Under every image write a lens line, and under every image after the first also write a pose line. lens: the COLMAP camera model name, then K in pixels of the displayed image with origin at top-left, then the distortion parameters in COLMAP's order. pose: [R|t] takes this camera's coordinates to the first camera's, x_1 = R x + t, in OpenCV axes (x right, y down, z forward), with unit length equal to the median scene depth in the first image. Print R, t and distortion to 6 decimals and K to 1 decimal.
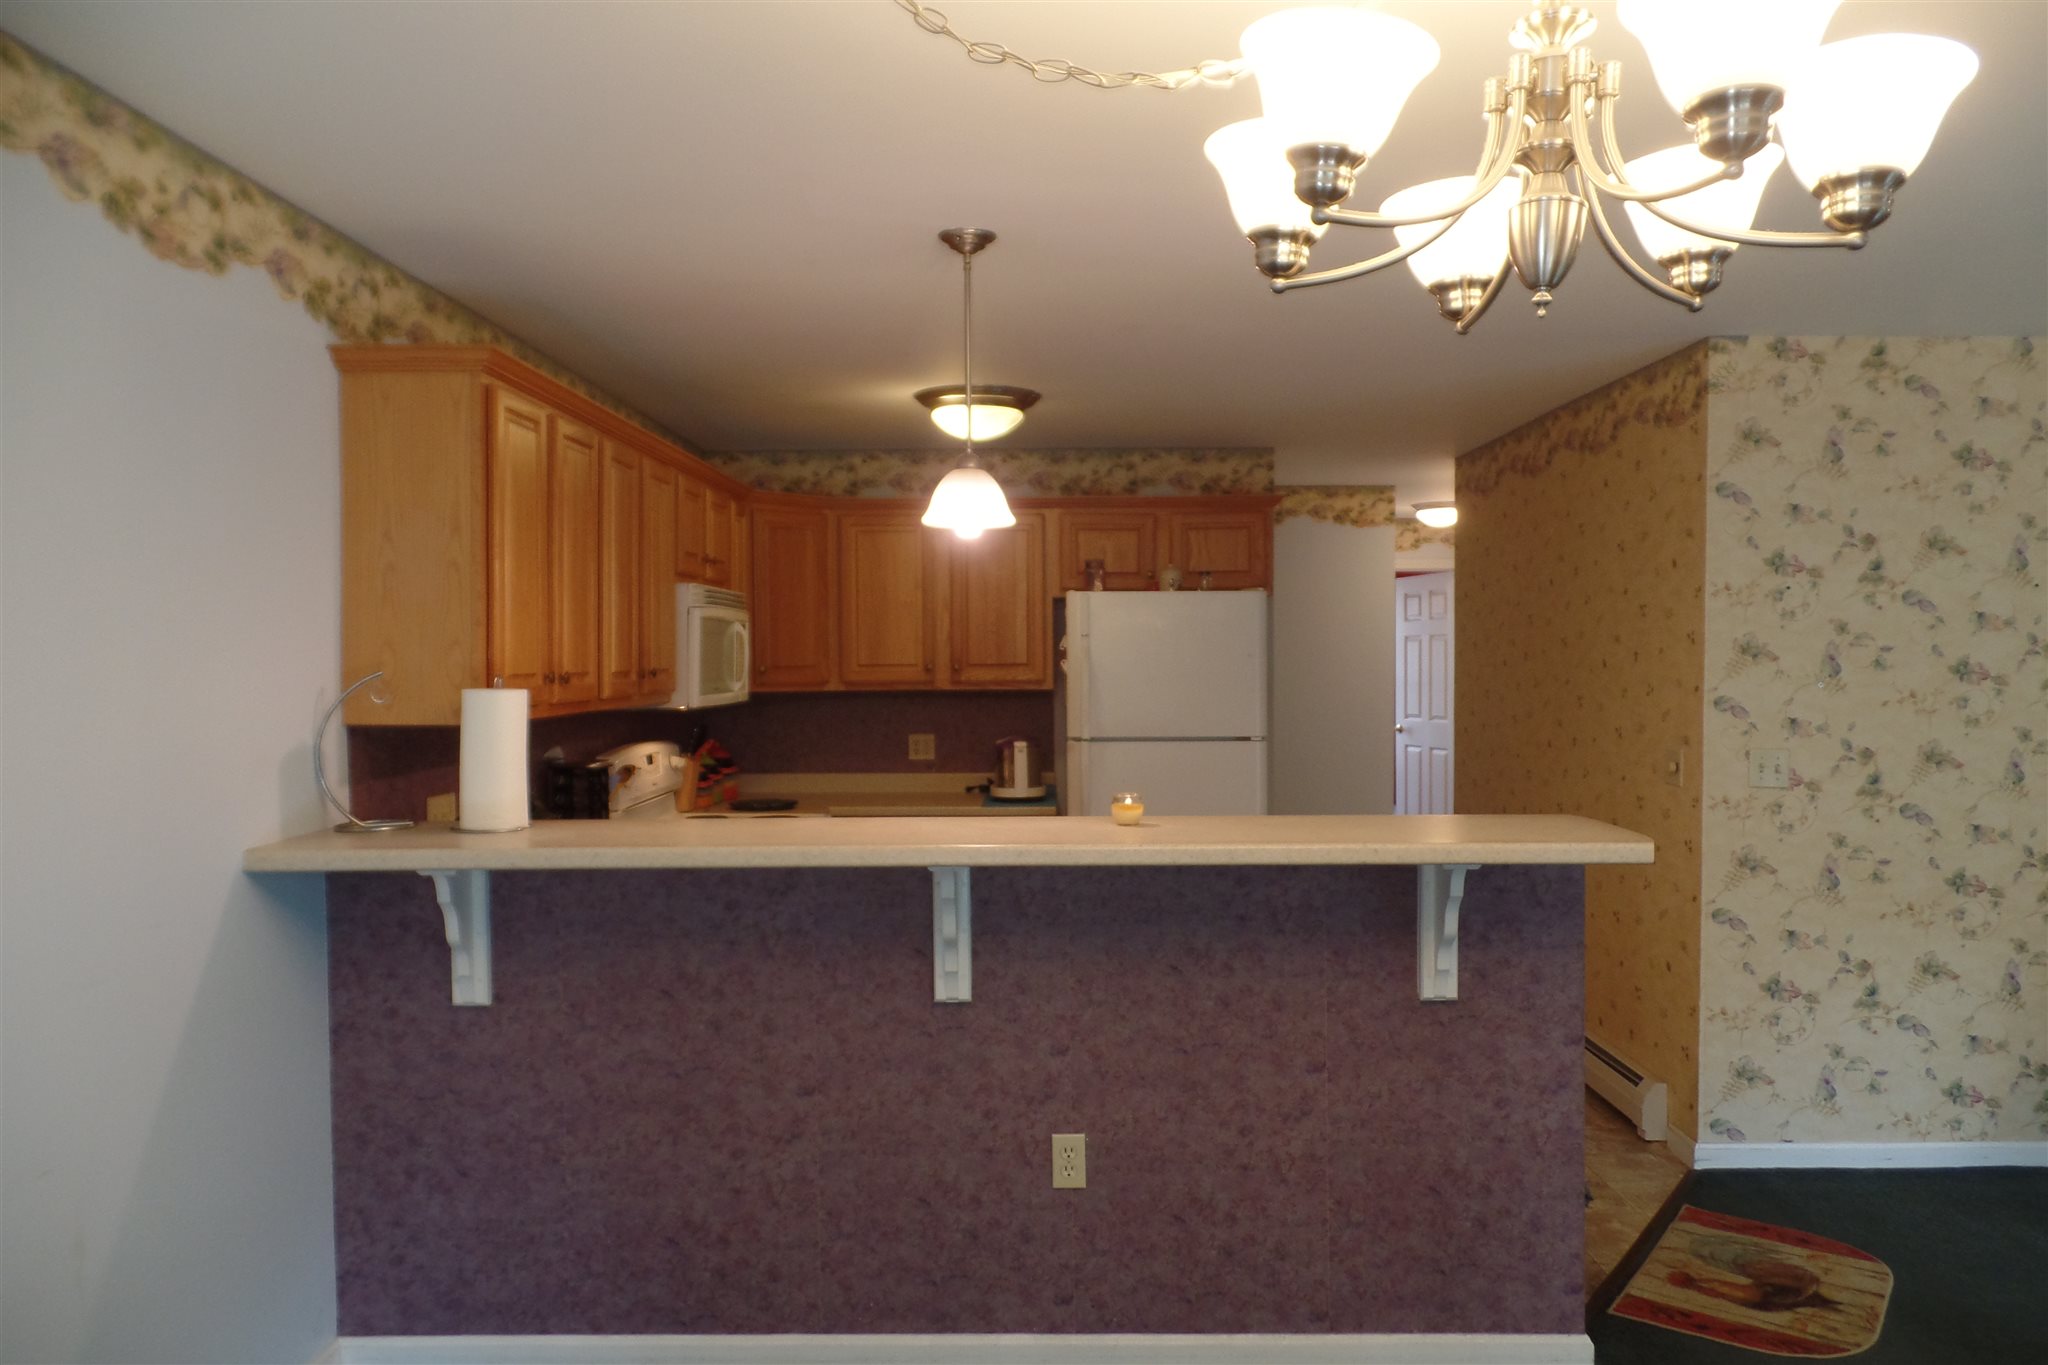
lens RADIAL K [[1405.2, 0, 1019.9], [0, 1405.2, 686.2], [0, 0, 1]] dist [-0.001233, -0.010502]
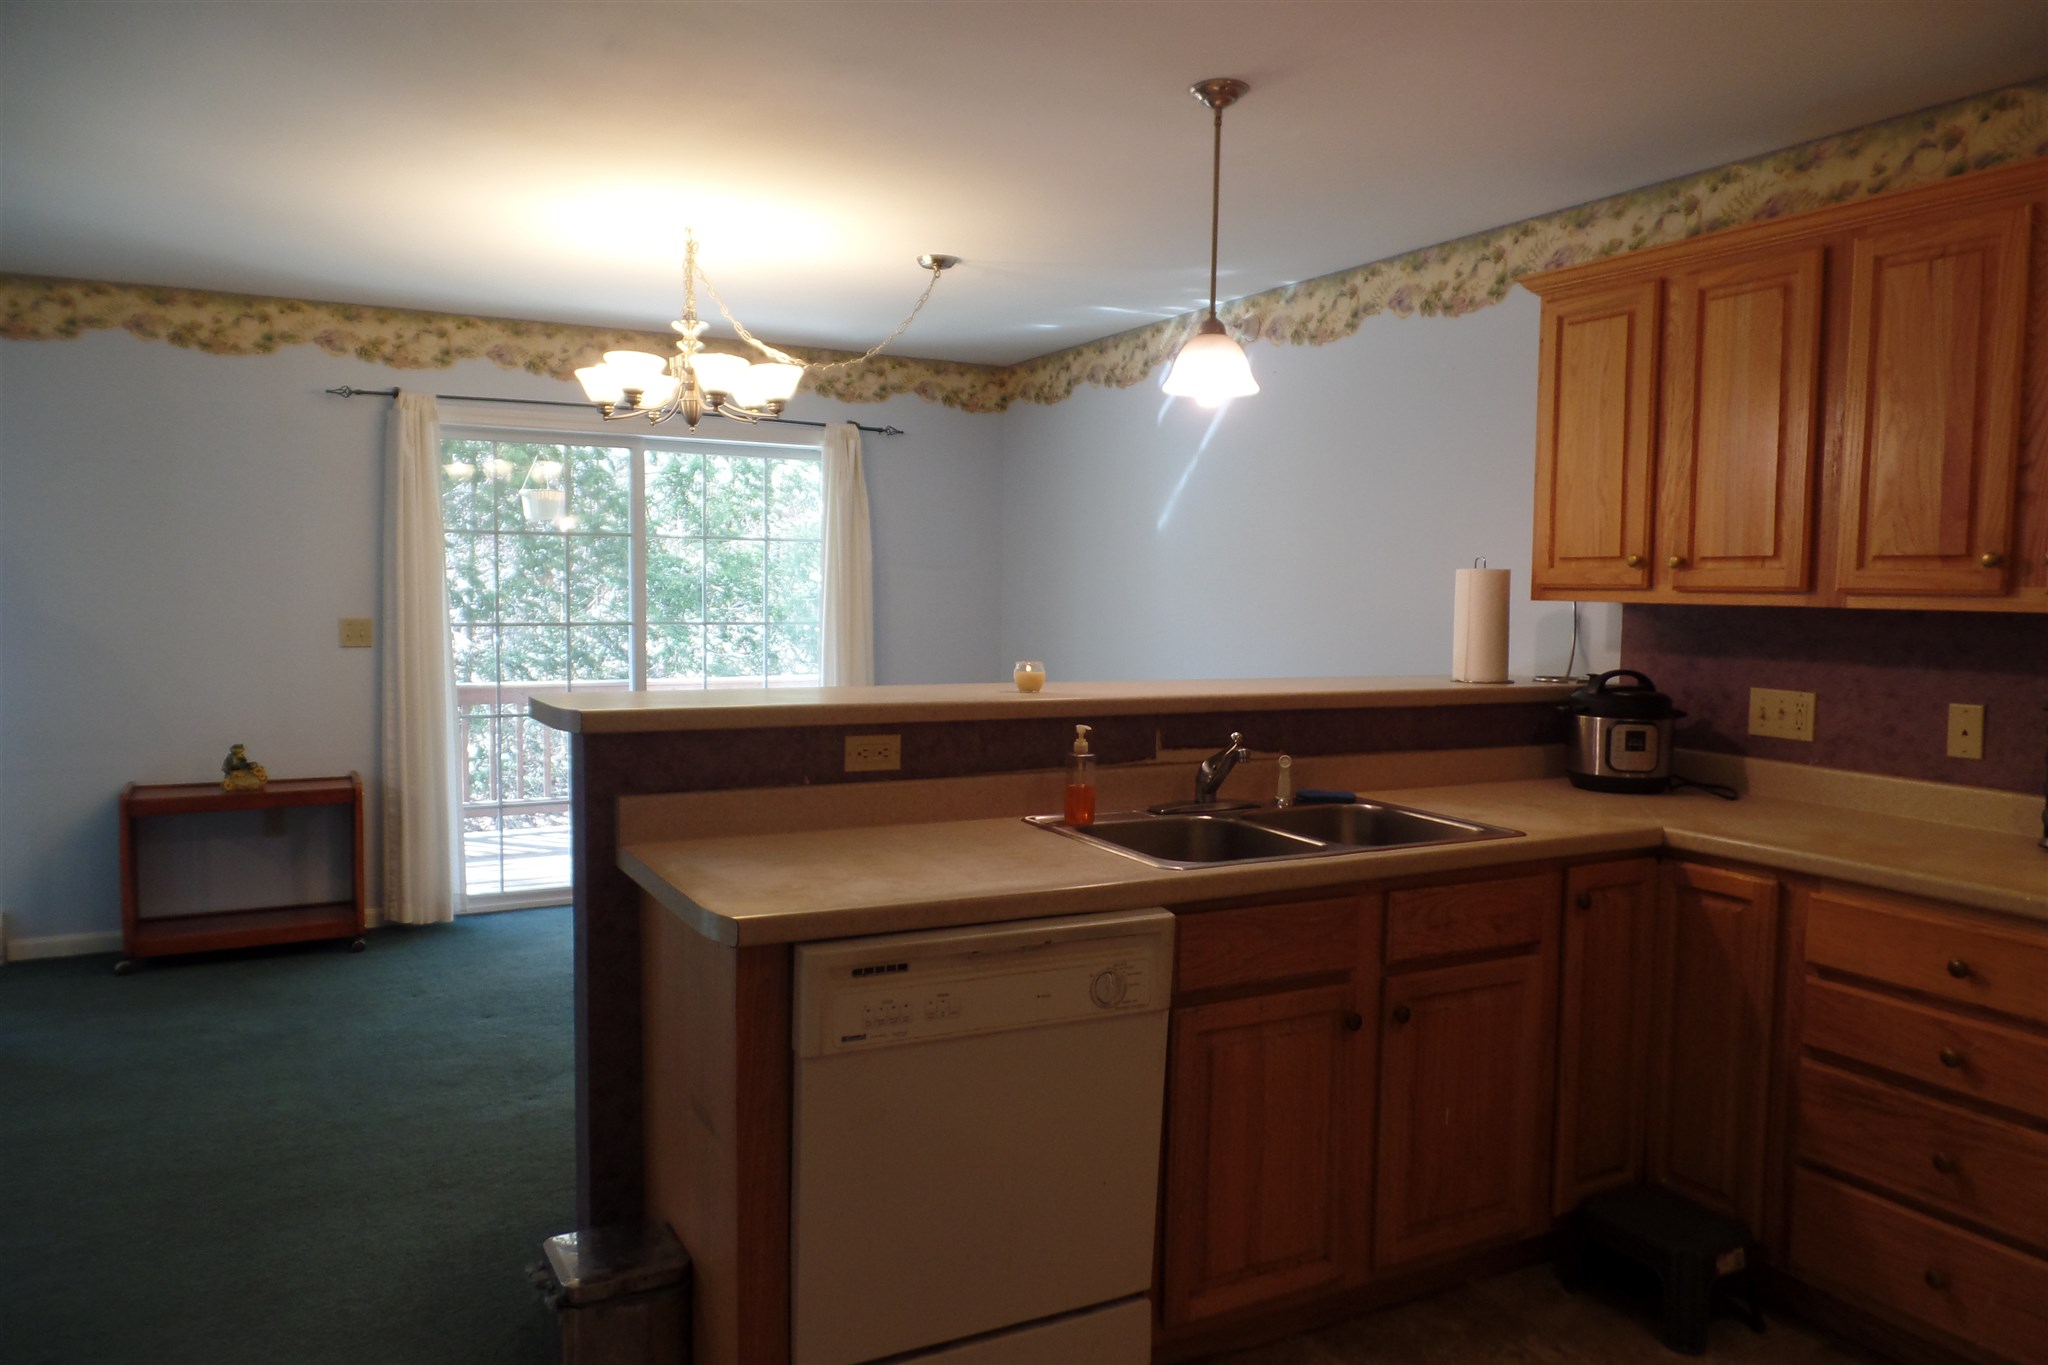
lens RADIAL K [[1405.2, 0, 1032.8], [0, 1405.2, 674.8], [0, 0, 1]] dist [-0.001233, -0.010502]
pose [[-0.866174, 0.021659, -0.499272, 0.400534], [-0.025131, 0.995909, 0.086802, -0.002004], [0.499110, 0.087733, -0.862086, 1.384348]]
